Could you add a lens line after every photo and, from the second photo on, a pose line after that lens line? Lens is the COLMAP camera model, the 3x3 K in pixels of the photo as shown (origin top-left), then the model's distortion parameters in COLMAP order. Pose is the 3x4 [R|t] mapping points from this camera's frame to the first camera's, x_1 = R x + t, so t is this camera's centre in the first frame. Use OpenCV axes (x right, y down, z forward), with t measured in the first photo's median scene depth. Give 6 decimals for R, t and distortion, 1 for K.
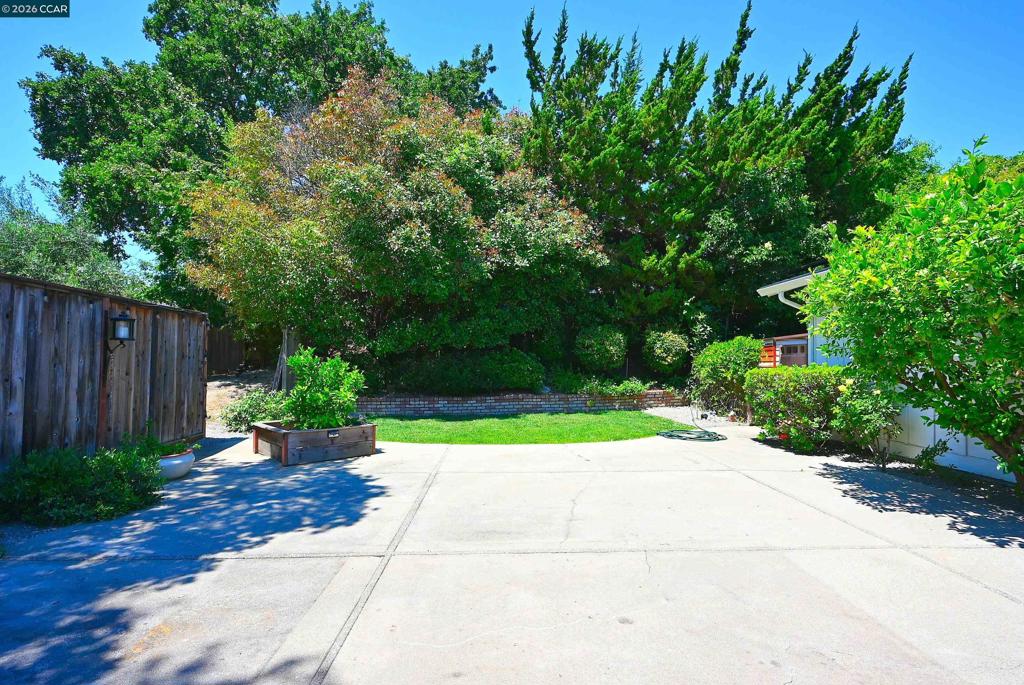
lens RADIAL K [[517.8, 0, 509.9], [0, 517.8, 340.0], [0, 0, 1]] dist [-0.001073, 0.000031]
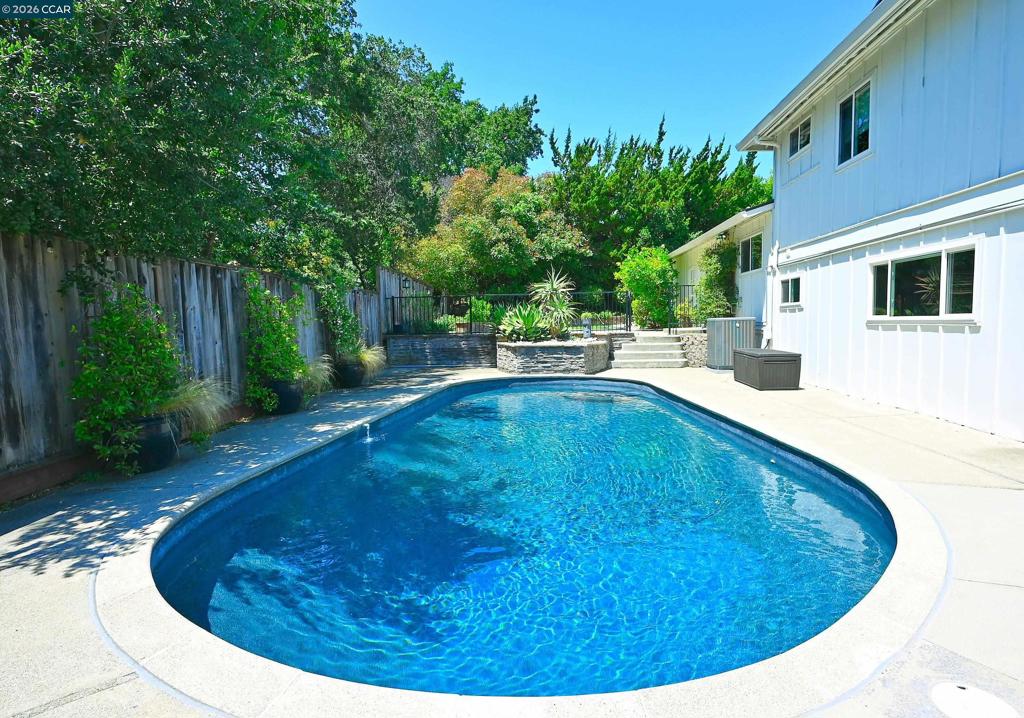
lens RADIAL K [[552.7, 0, 514.9], [0, 552.7, 359.6], [0, 0, 1]] dist [-0.001021, -0.000030]
pose [[0.994971, -0.018467, -0.098447, 0.091141], [0.028732, 0.994174, 0.103891, 0.029995], [0.095955, -0.106197, 0.989704, -1.260906]]
